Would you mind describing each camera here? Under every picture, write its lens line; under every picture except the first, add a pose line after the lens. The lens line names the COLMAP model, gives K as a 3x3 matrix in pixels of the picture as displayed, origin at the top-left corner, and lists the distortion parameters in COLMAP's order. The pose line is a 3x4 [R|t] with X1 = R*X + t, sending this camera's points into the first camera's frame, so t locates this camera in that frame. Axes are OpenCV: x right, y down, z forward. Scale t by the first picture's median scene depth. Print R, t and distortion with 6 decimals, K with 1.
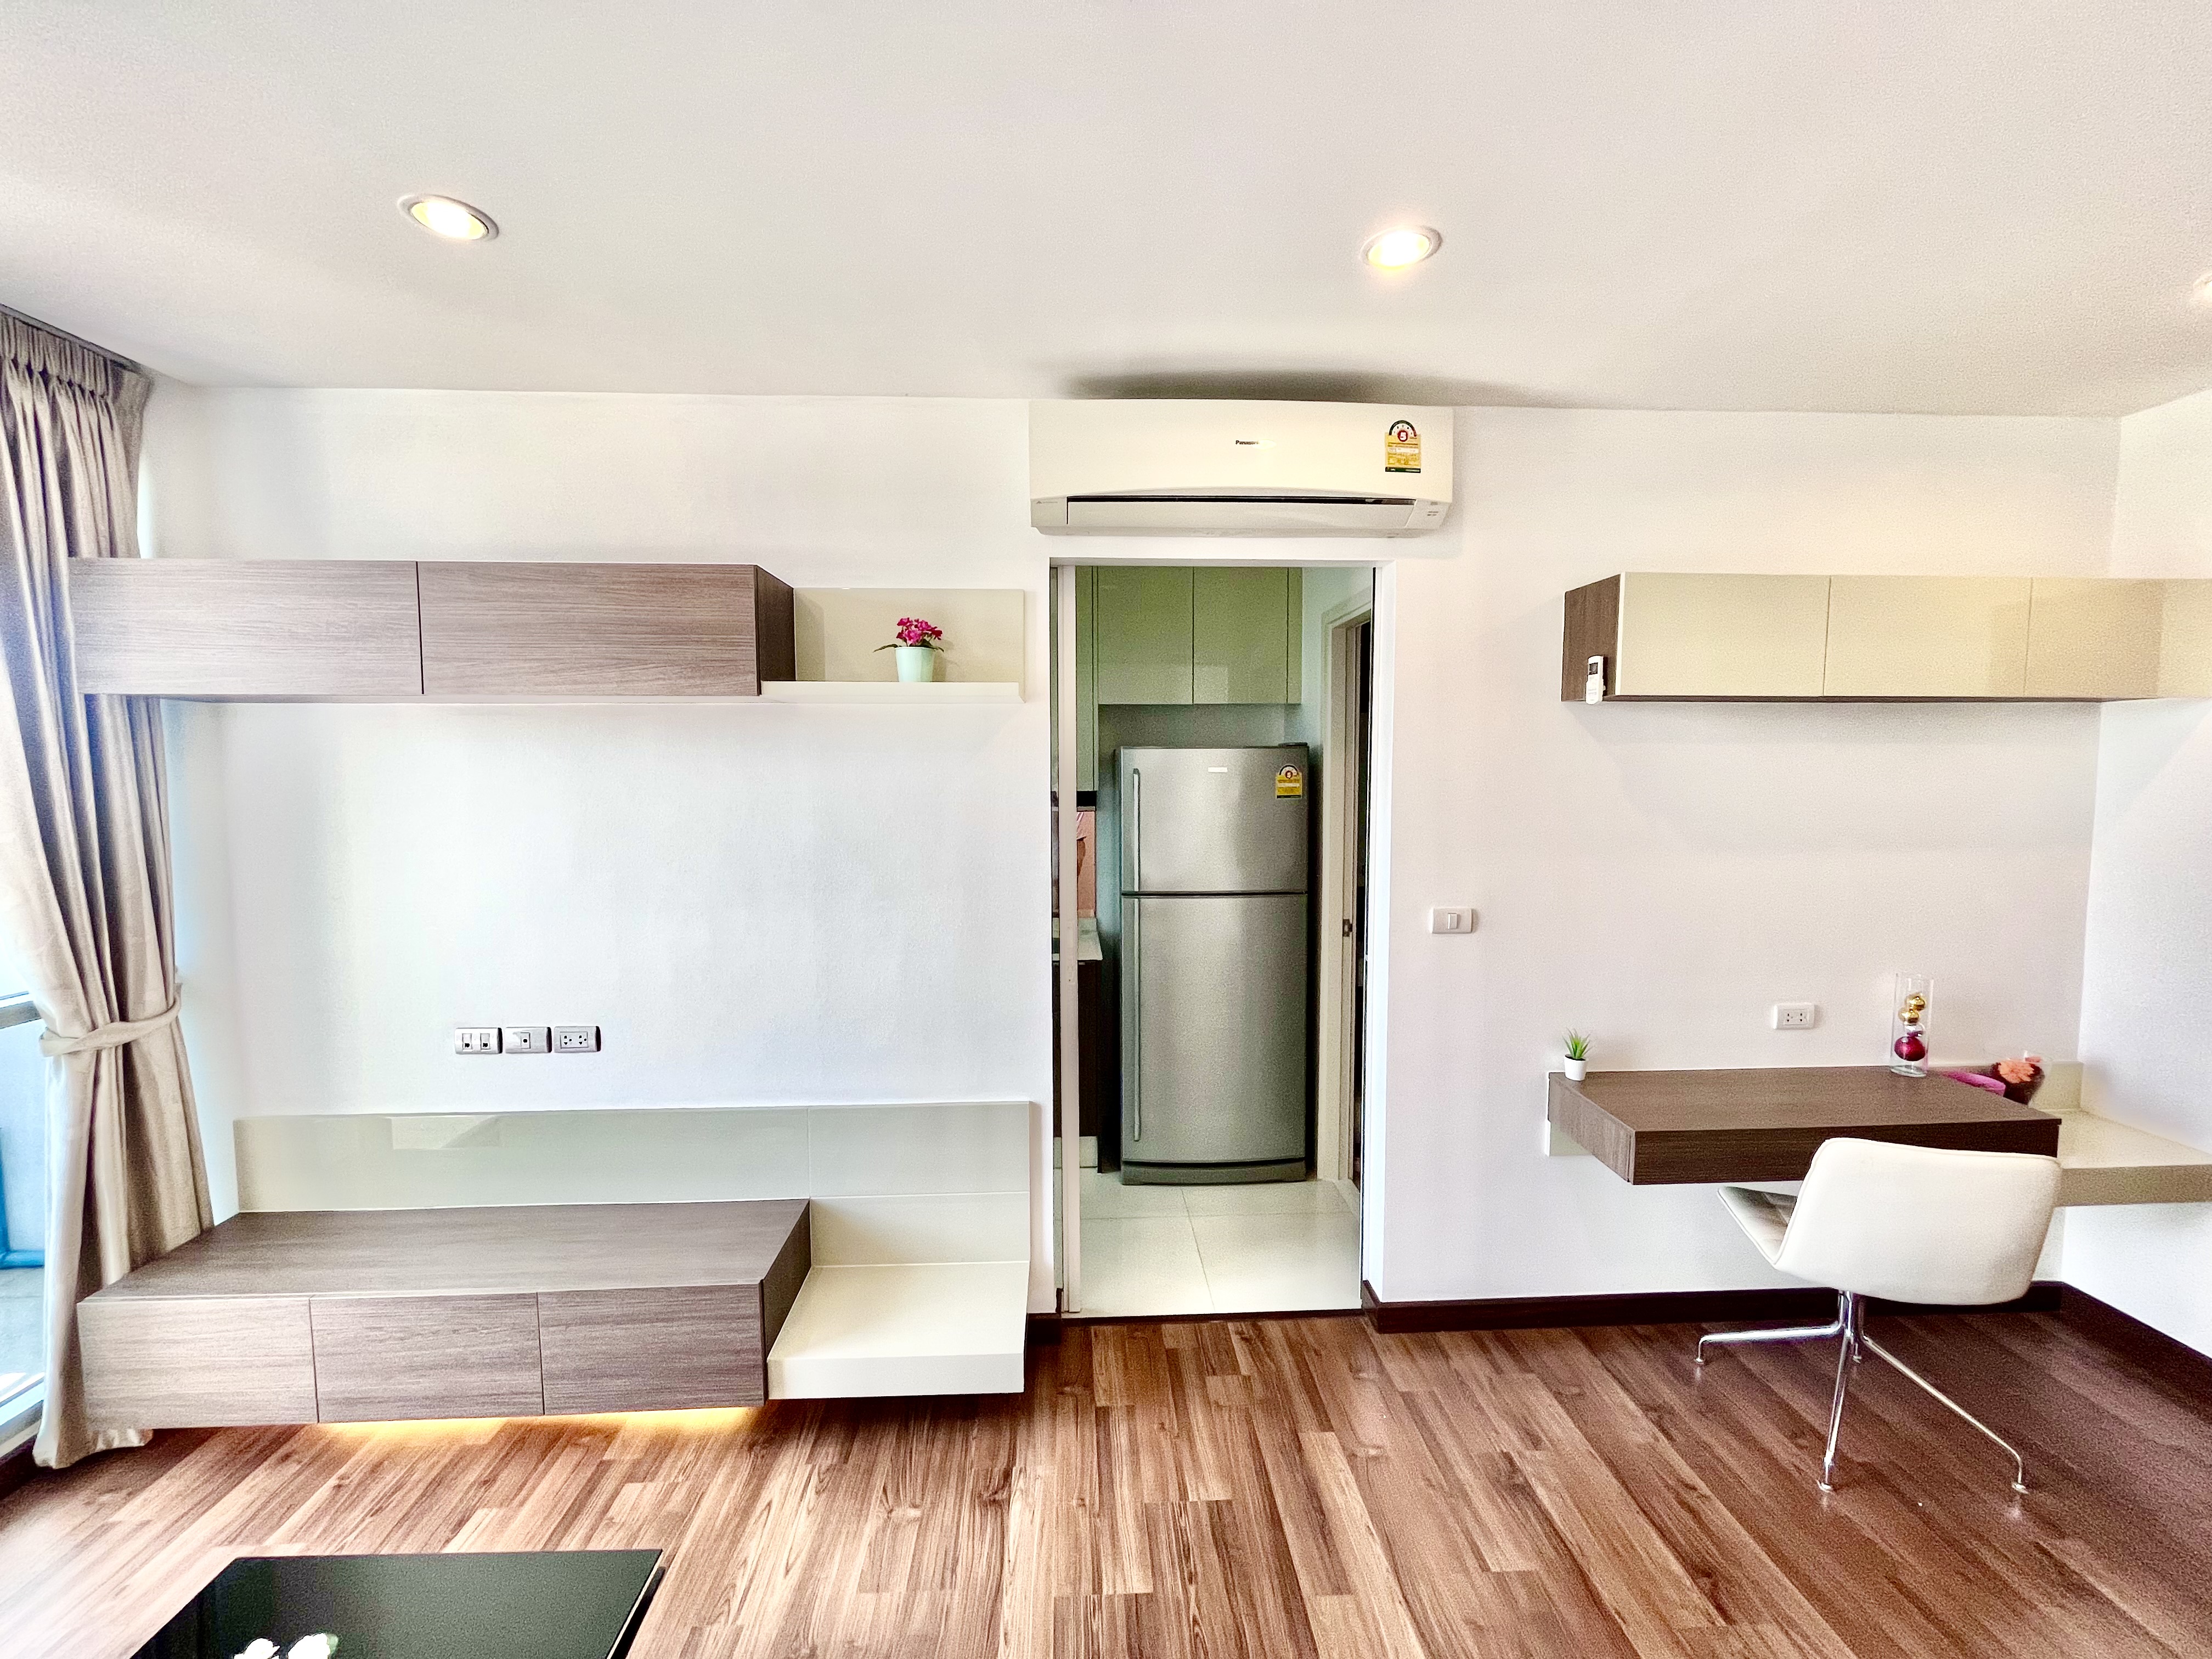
lens RADIAL K [[899.8, 0, 1106.0], [0, 899.8, 829.5], [0, 0, 1]] dist [-0.001021, -0.000430]
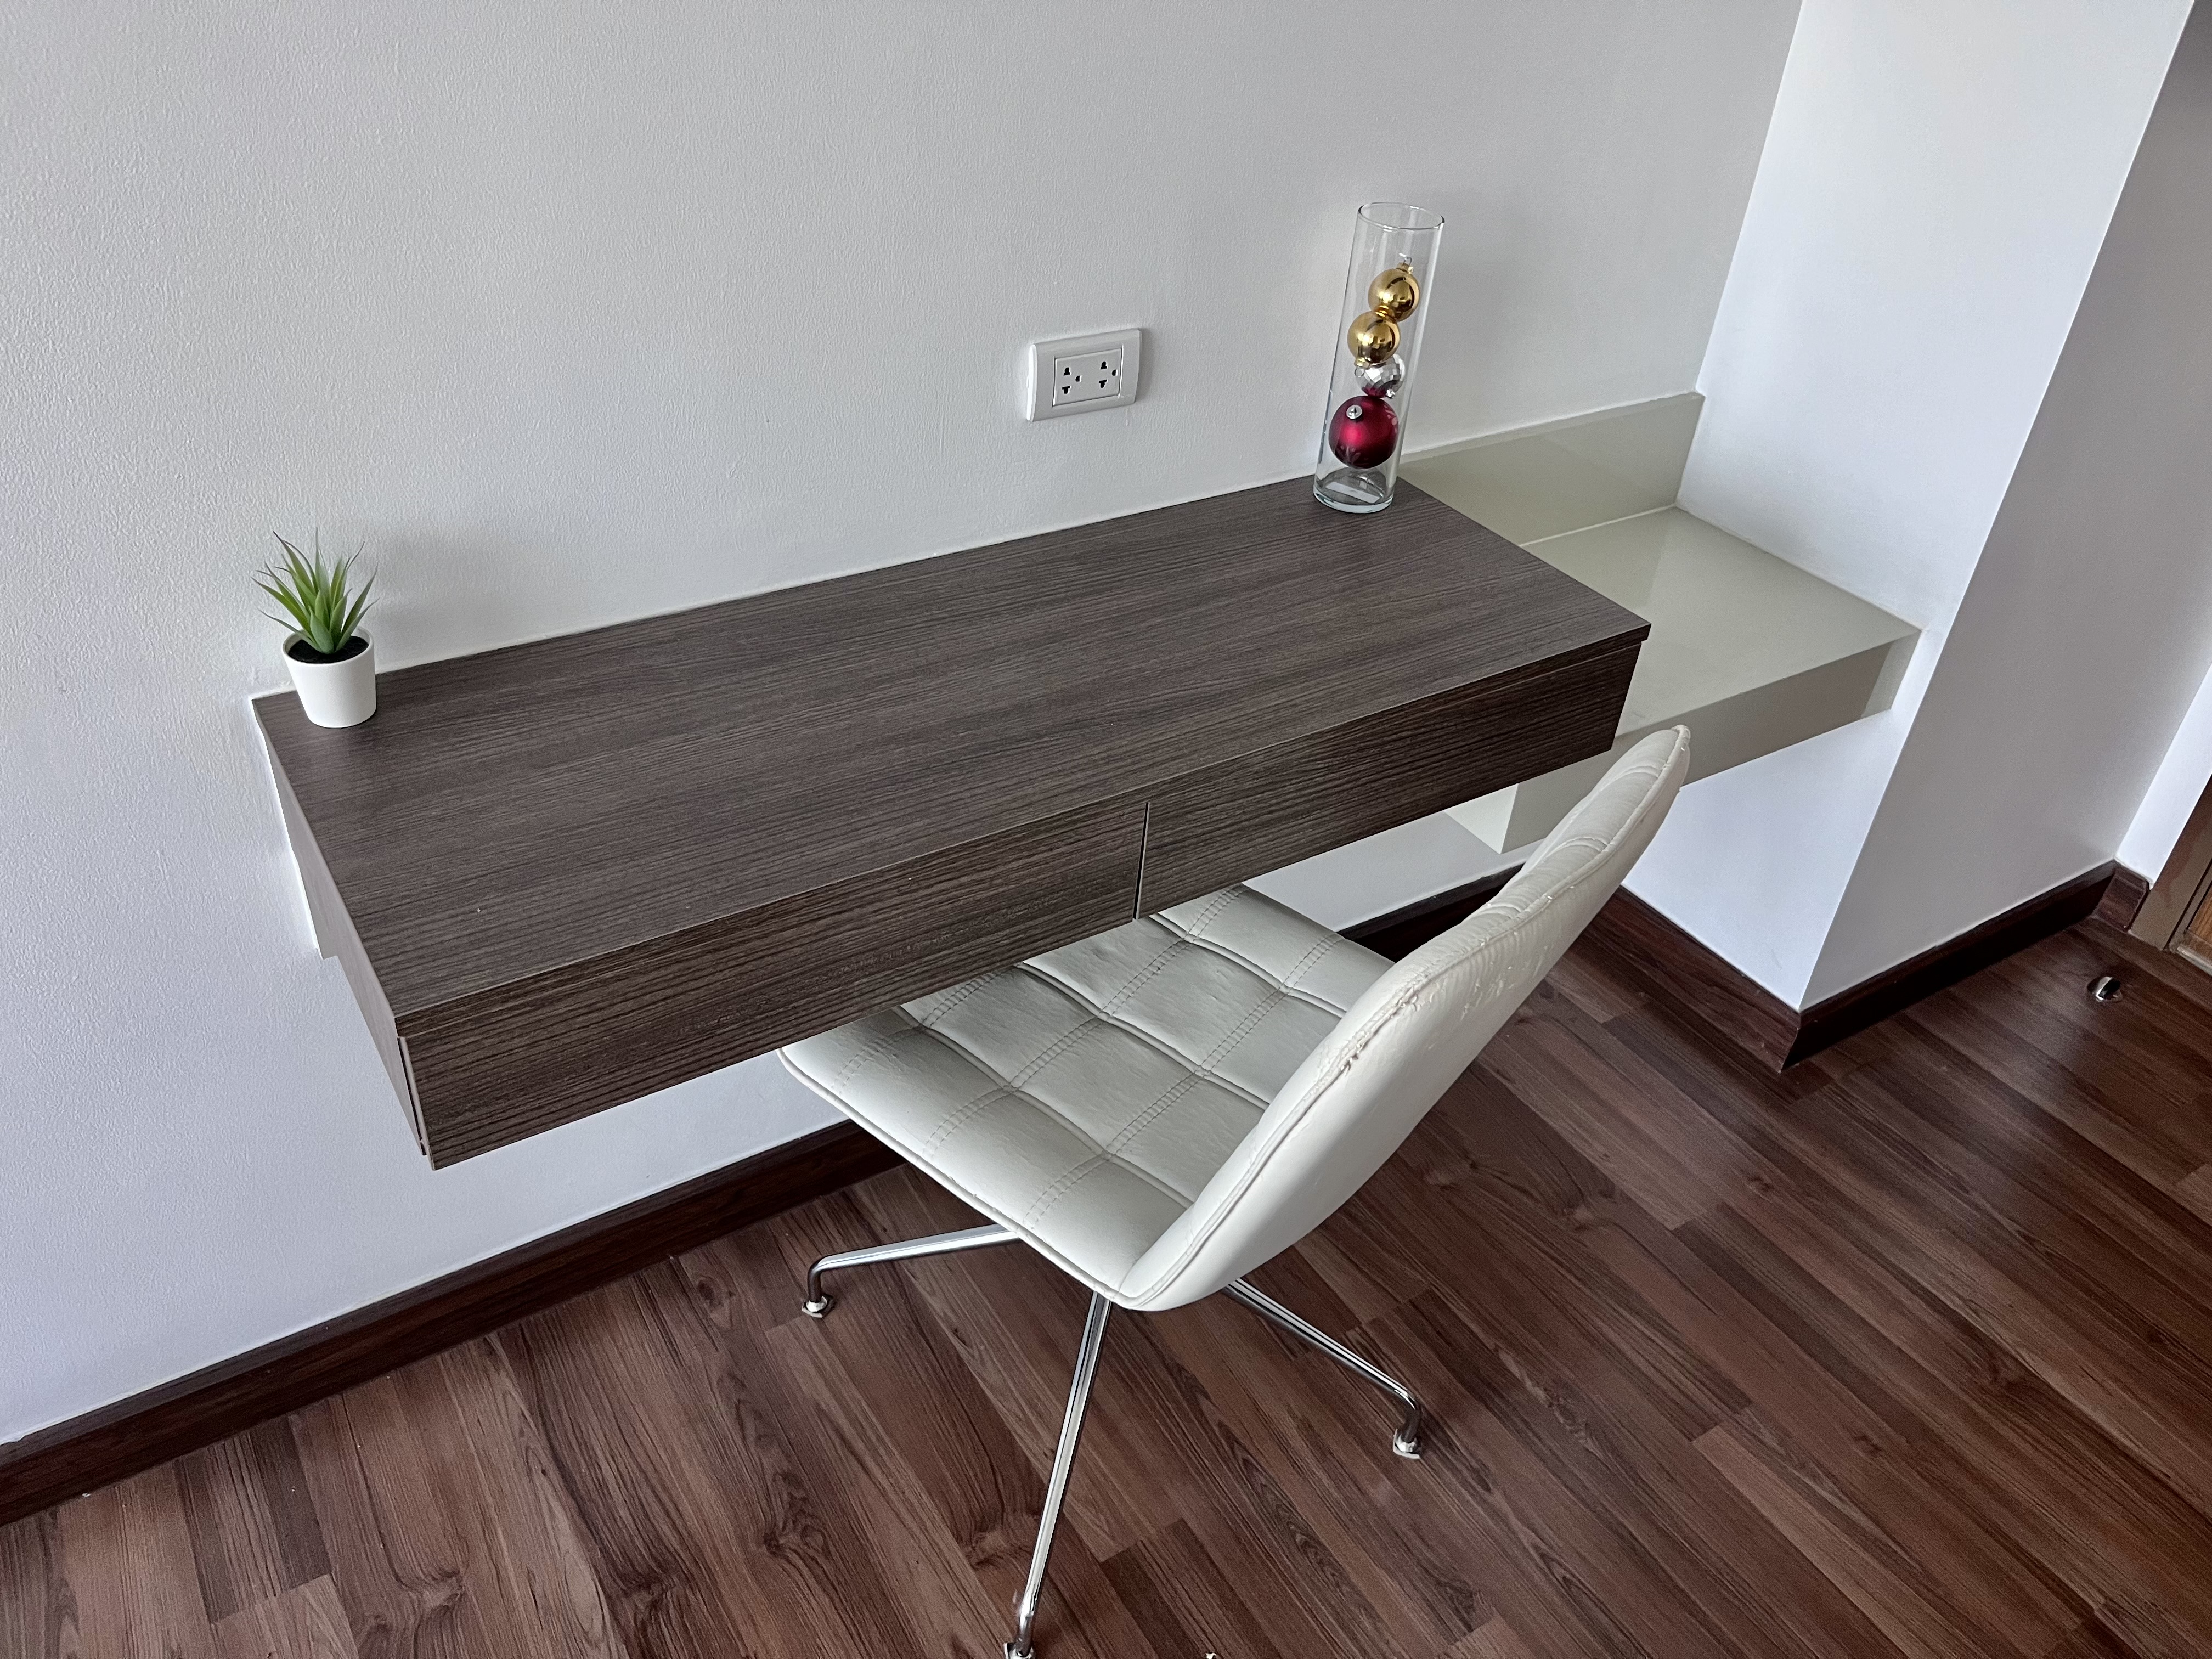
lens RADIAL K [[1706.9, 0, 1106.0], [0, 1706.9, 829.5], [0, 0, 1]] dist [-0.000088, -0.000552]
pose [[0.869579, -0.241078, 0.430946, 0.491376], [-0.031216, 0.844139, 0.535215, 0.025495], [-0.492807, -0.478864, 0.726519, 0.502097]]
